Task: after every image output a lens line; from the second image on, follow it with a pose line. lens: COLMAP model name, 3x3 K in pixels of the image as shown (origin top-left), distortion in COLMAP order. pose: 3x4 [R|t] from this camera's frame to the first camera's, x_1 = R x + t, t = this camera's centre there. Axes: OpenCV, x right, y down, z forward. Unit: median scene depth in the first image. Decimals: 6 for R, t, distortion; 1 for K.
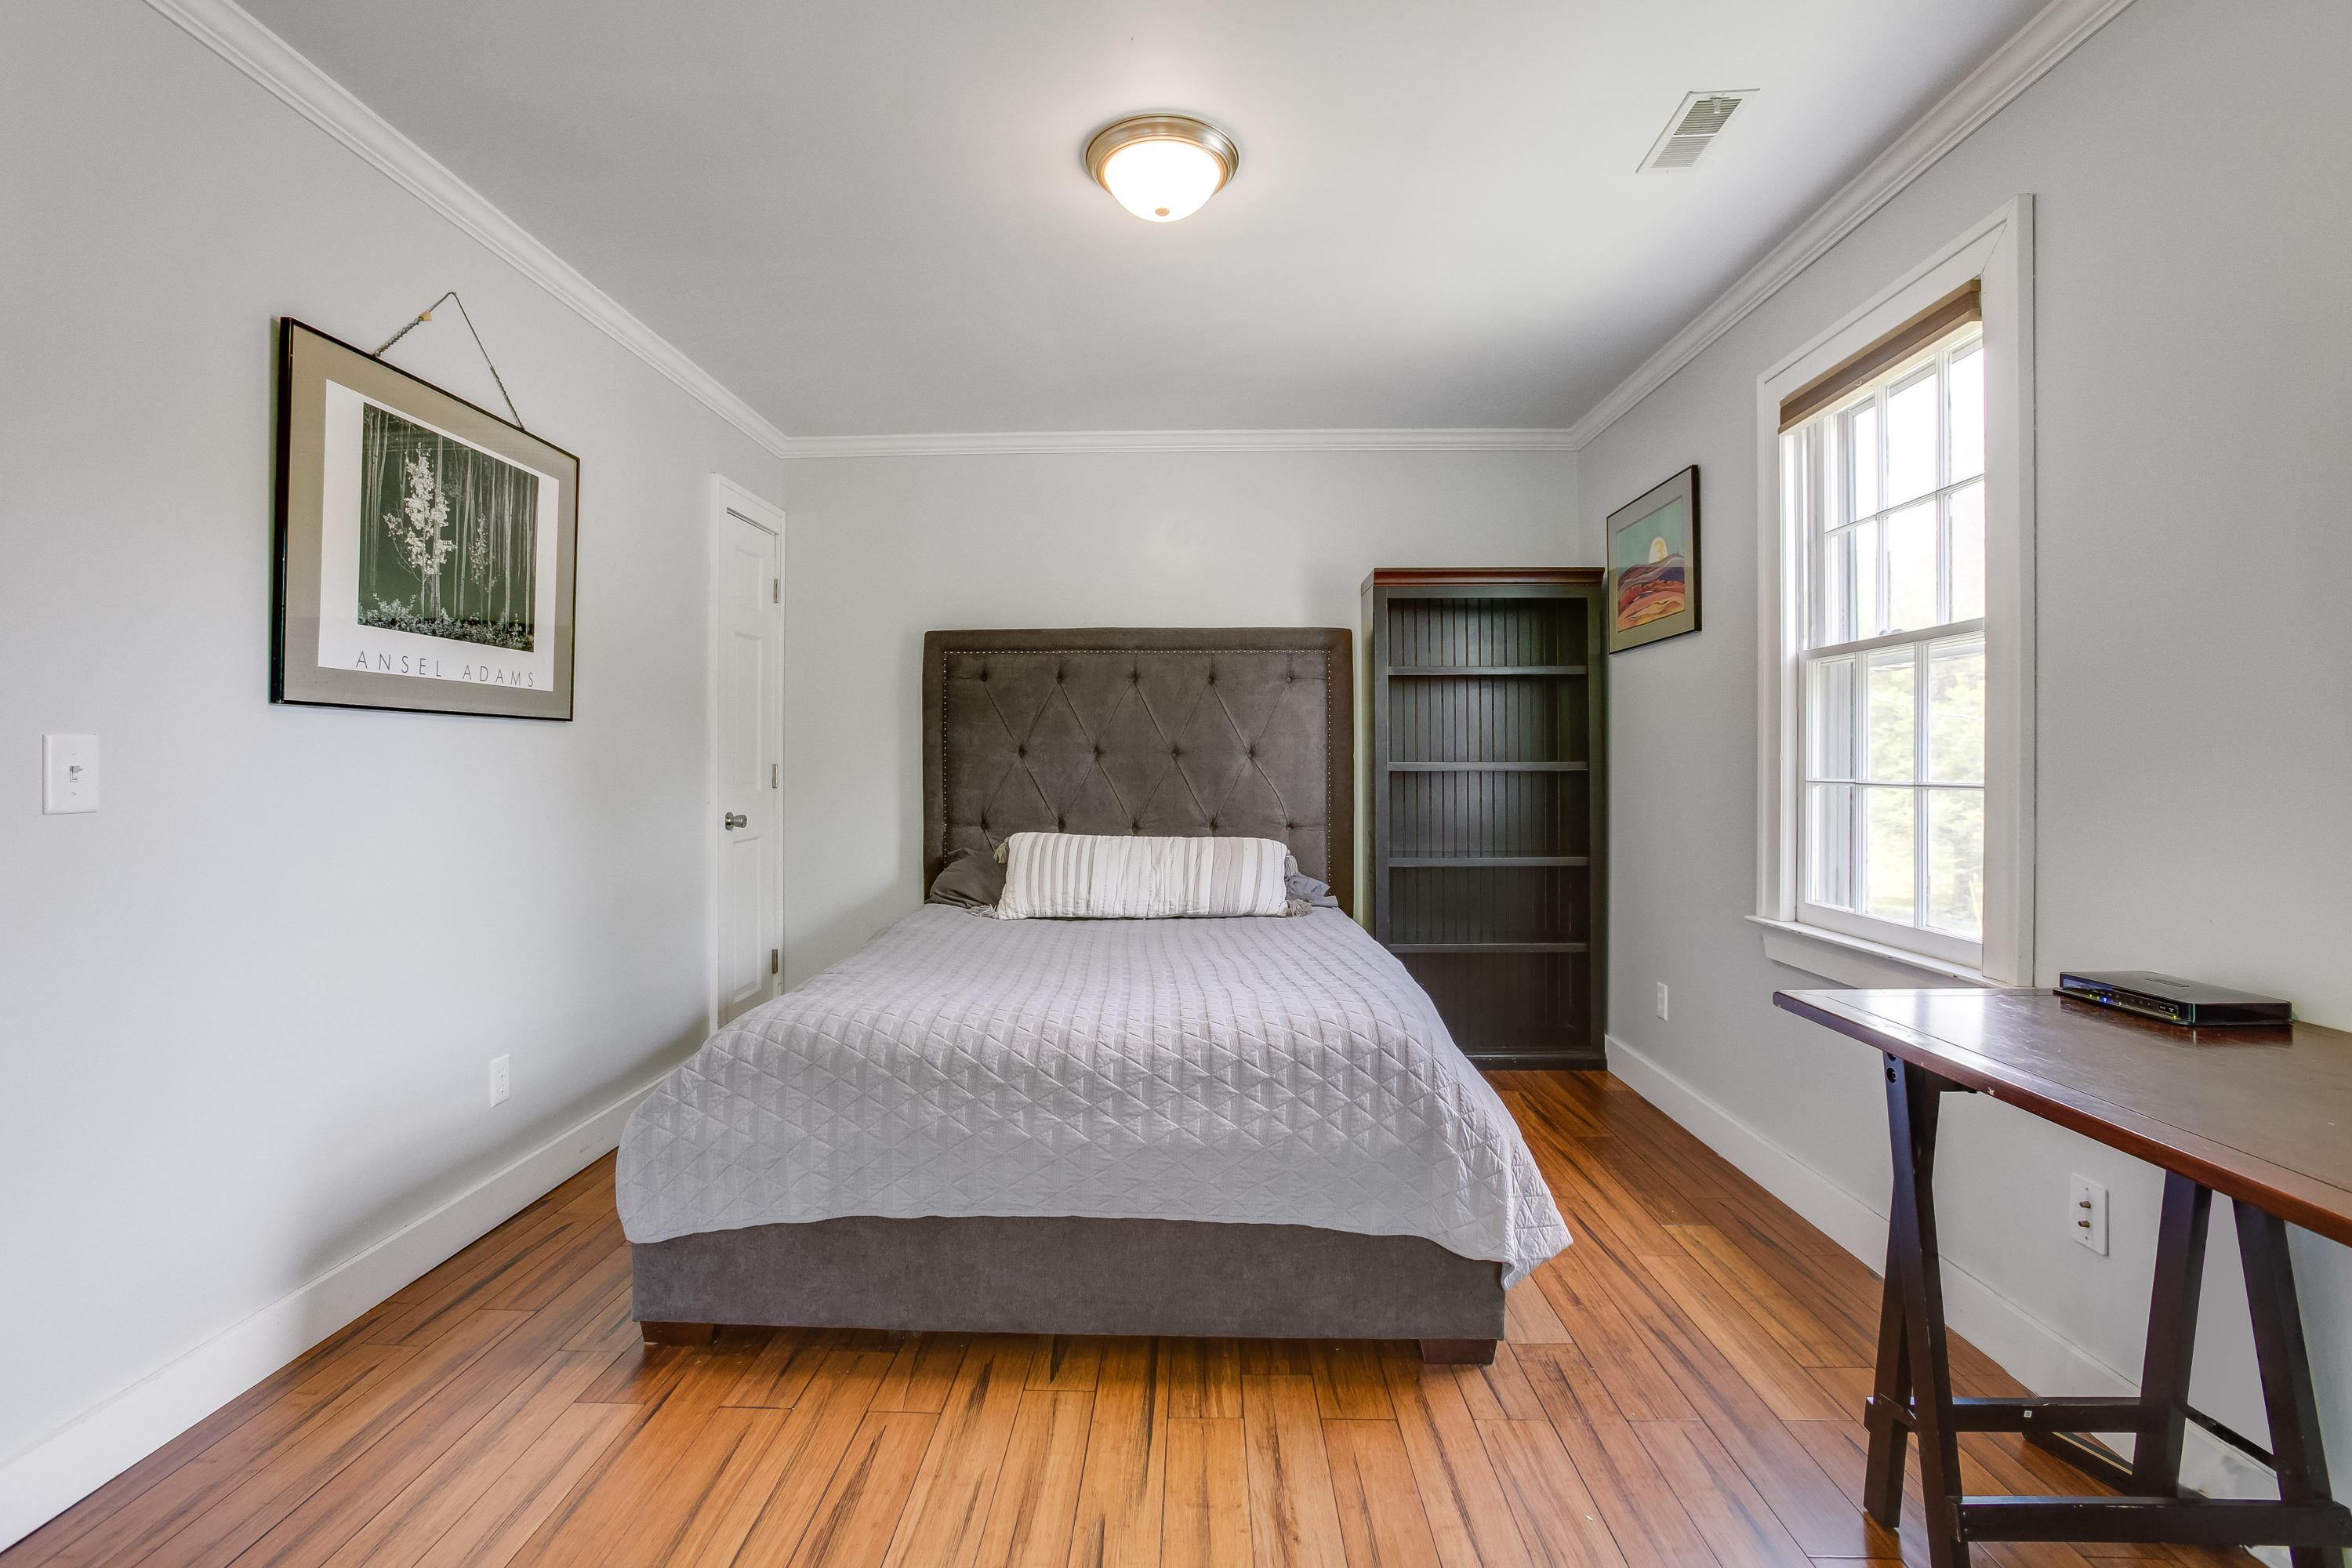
lens RADIAL K [[1097.7, 0, 1170.9], [0, 1097.7, 763.1], [0, 0, 1]] dist [-0.047290, 0.000449]
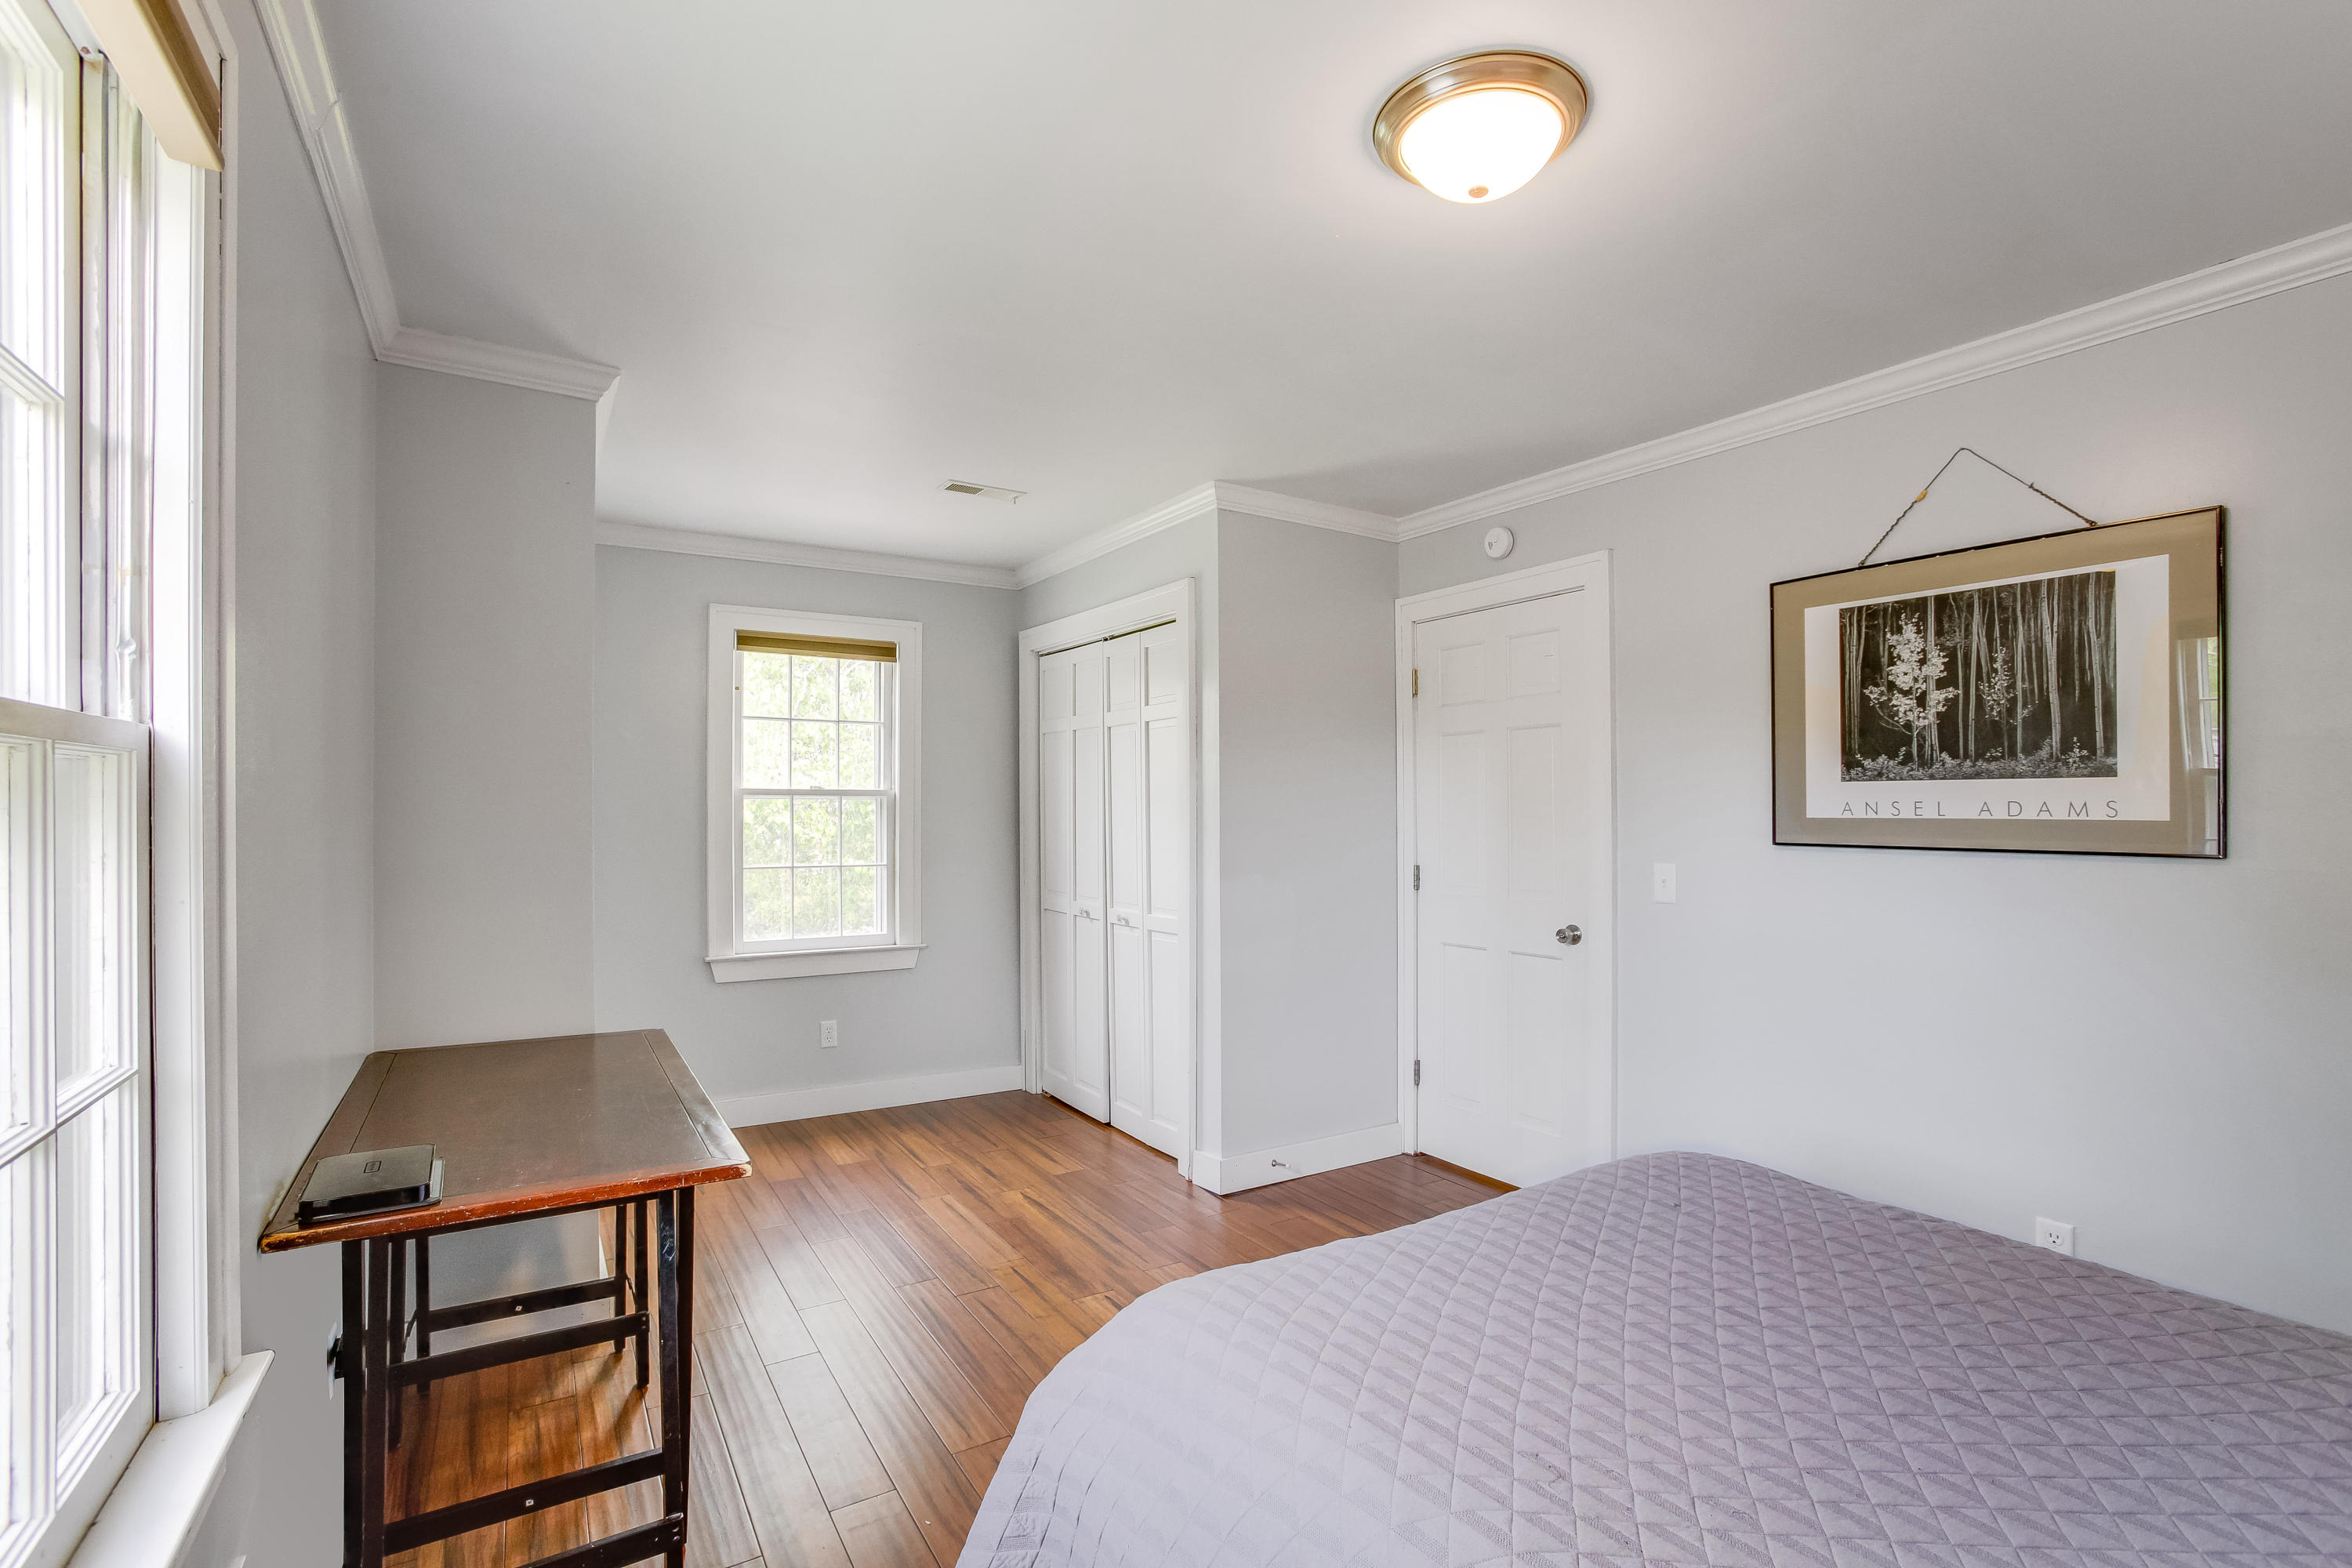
lens RADIAL K [[1054.5, 0, 1176.6], [0, 1054.5, 810.3], [0, 0, 1]] dist [-0.044932, -0.000118]
pose [[-0.835872, -0.001675, -0.548921, 0.547179], [-0.001781, 0.999998, -0.000340, -0.086020], [0.548921, 0.000694, -0.835874, 1.469817]]
